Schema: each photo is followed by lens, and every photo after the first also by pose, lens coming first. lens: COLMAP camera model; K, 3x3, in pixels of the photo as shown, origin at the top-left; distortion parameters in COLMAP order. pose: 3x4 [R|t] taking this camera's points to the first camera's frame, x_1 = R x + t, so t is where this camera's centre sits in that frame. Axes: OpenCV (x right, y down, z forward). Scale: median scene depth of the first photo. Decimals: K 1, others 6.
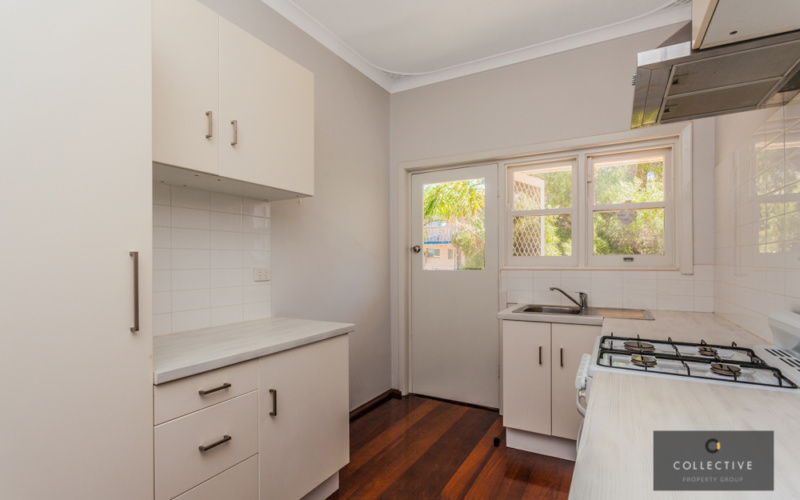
lens RADIAL K [[385.4, 0, 405.2], [0, 385.4, 256.9], [0, 0, 1]] dist [0.004072, -0.000162]
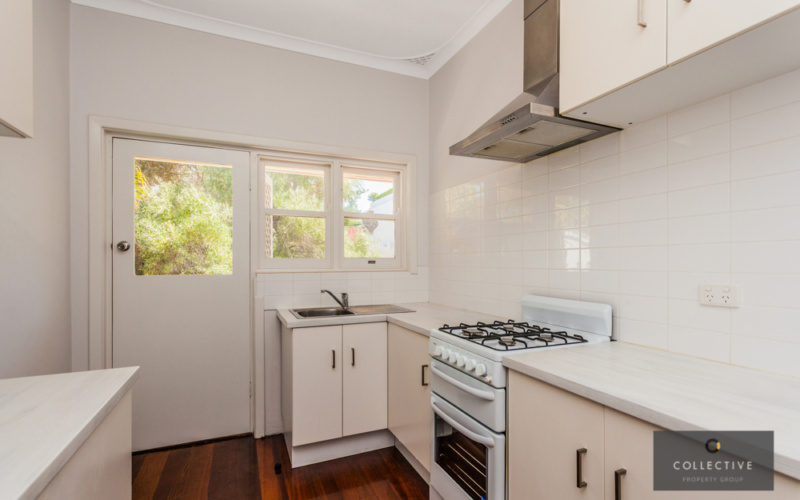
lens RADIAL K [[385.4, 0, 402.4], [0, 385.4, 253.6], [0, 0, 1]] dist [0.004072, -0.000162]
pose [[0.613002, 0.019398, 0.789843, -0.280689], [-0.010976, 0.999811, -0.016036, -0.000805], [-0.790005, 0.001161, 0.613099, 0.221505]]
